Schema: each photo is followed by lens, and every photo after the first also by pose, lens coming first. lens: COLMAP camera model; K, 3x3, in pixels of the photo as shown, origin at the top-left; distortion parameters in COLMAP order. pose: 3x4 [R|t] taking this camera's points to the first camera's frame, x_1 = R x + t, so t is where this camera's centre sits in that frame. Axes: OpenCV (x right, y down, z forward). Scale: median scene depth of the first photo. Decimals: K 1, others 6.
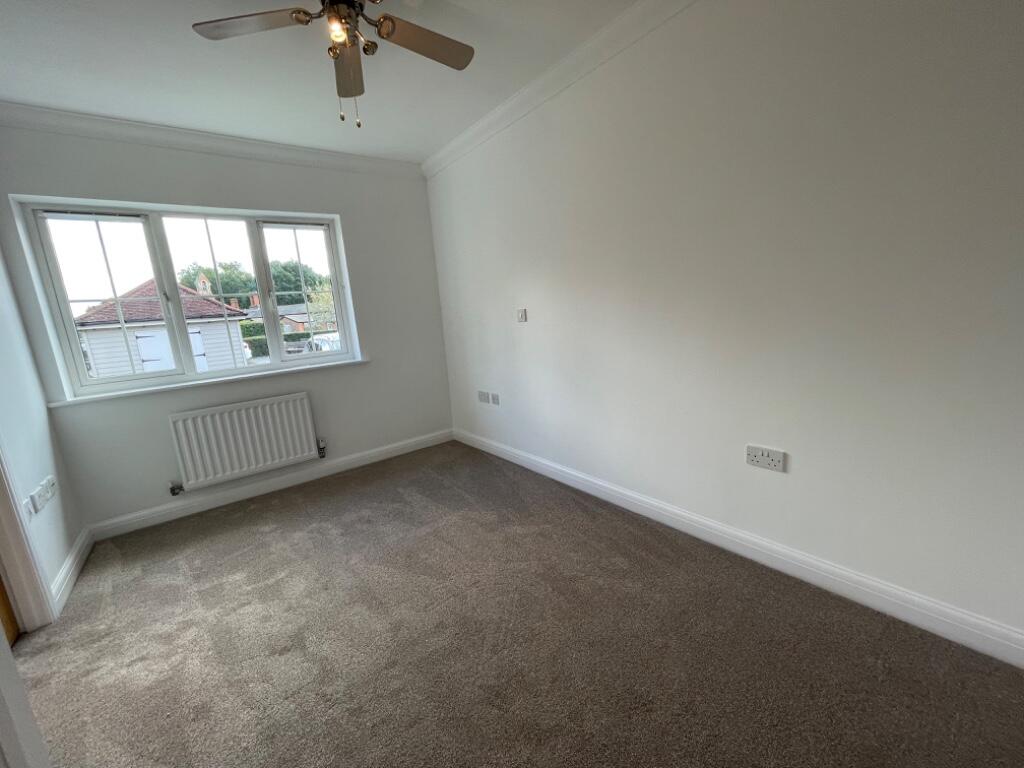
lens RADIAL K [[413.1, 0, 506.3], [0, 413.1, 385.4], [0, 0, 1]] dist [0.008850, -0.003124]
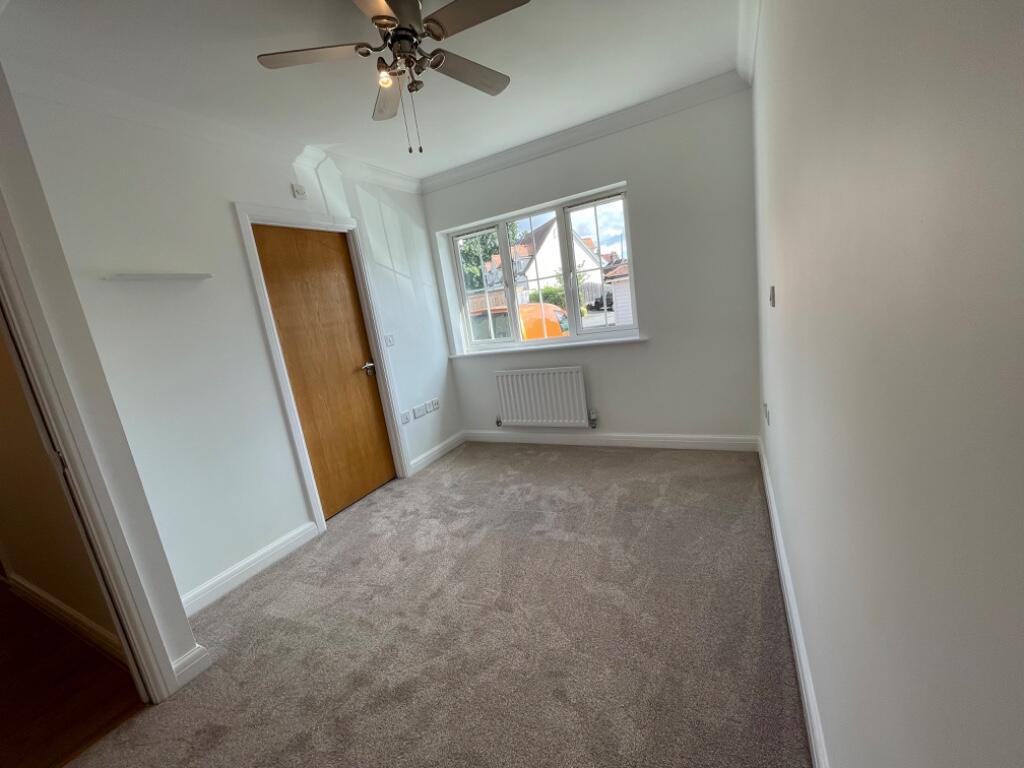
lens RADIAL K [[413.1, 0, 507.8], [0, 413.1, 386.3], [0, 0, 1]] dist [0.008850, -0.003124]
pose [[0.439612, 0.190102, -0.877840, 0.487460], [-0.057977, 0.981313, 0.183475, -0.149073], [0.896315, -0.029763, 0.442418, 0.439972]]
